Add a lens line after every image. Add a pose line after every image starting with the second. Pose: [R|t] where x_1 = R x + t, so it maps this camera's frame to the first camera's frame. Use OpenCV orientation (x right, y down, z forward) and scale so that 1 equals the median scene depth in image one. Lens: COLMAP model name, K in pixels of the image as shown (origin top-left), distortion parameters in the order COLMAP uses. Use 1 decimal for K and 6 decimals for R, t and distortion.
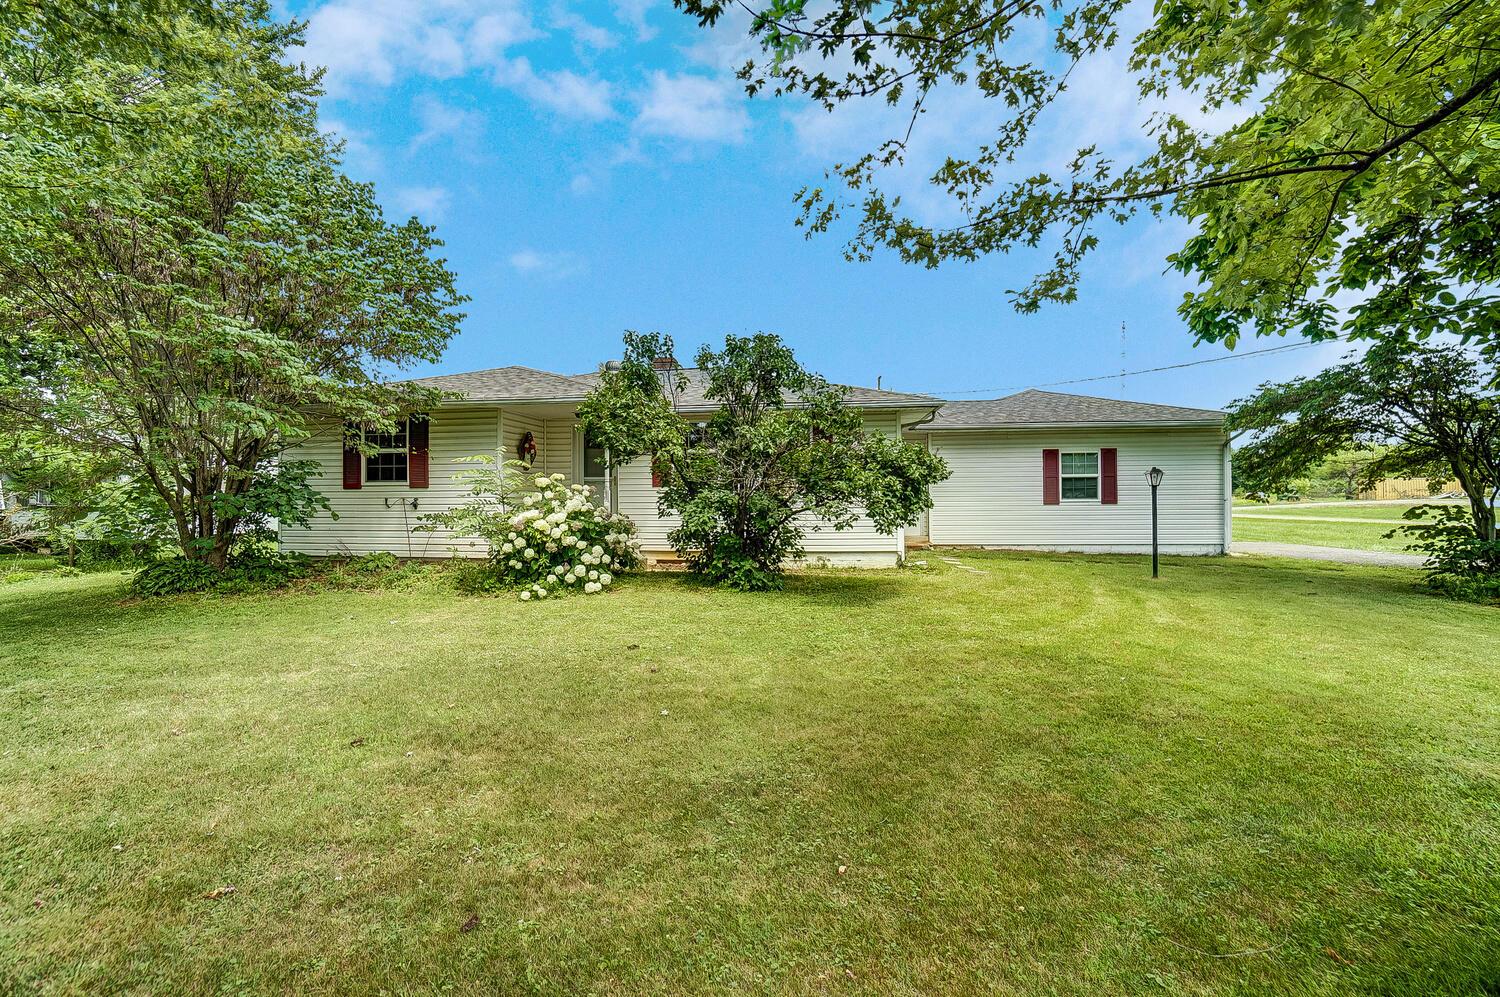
lens RADIAL K [[653.6, 0, 739.1], [0, 653.6, 488.0], [0, 0, 1]] dist [-0.027704, 0.000692]
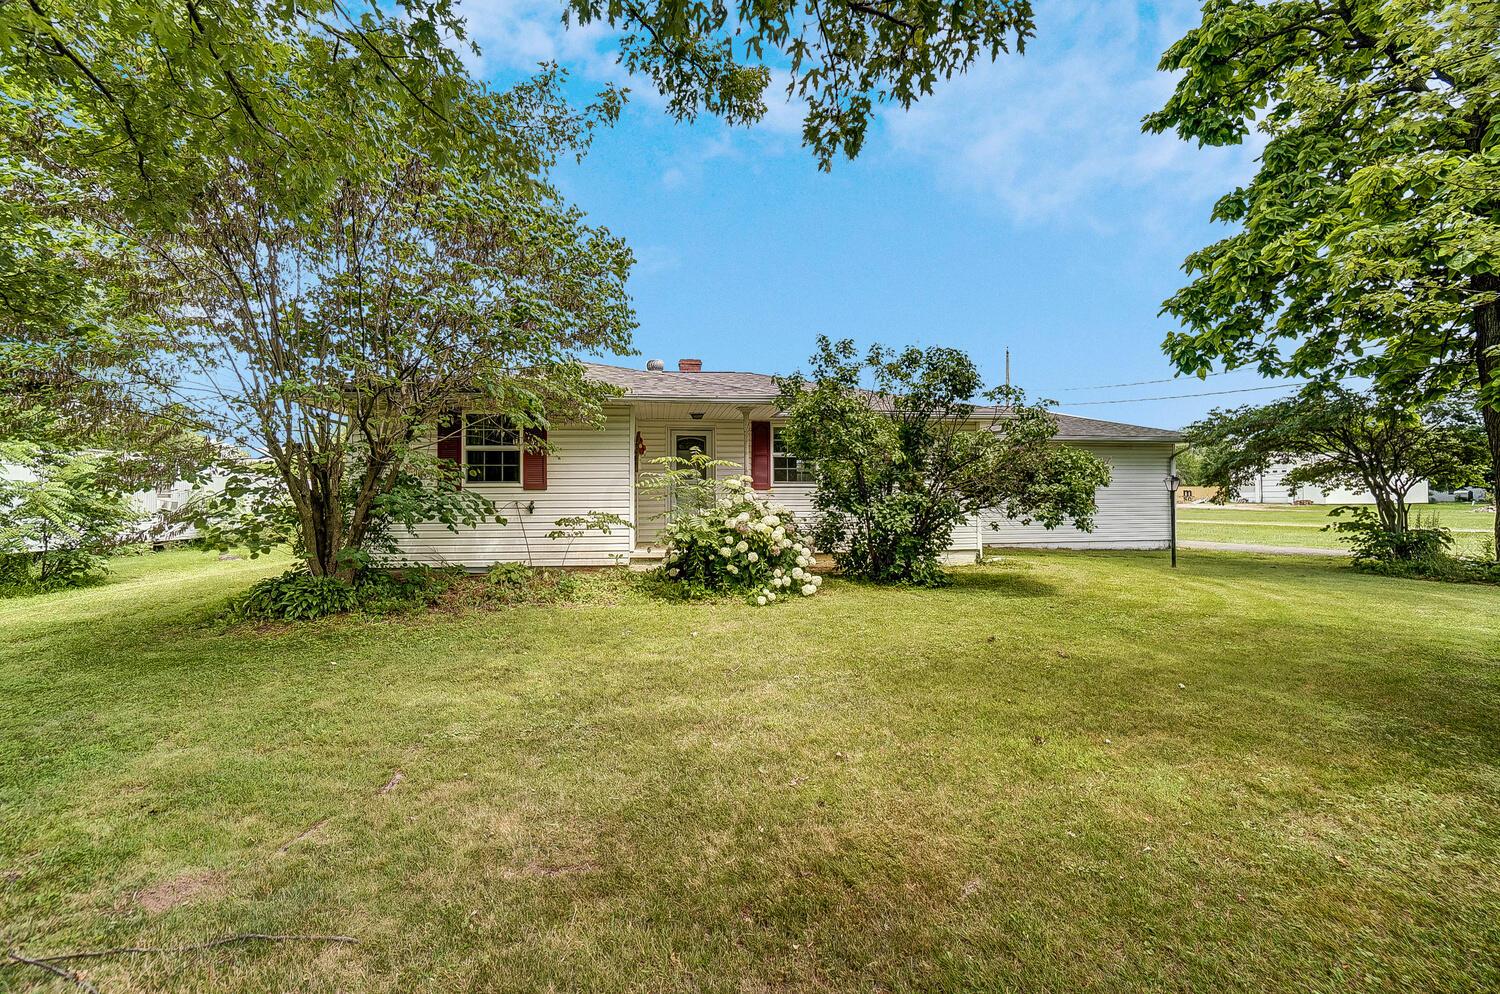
lens RADIAL K [[653.6, 0, 757.4], [0, 653.6, 482.1], [0, 0, 1]] dist [-0.027704, 0.000692]
pose [[0.964719, 0.007473, 0.263175, -0.459257], [-0.003358, 0.999865, -0.016084, 0.002834], [-0.263259, 0.014632, 0.964614, 0.041626]]
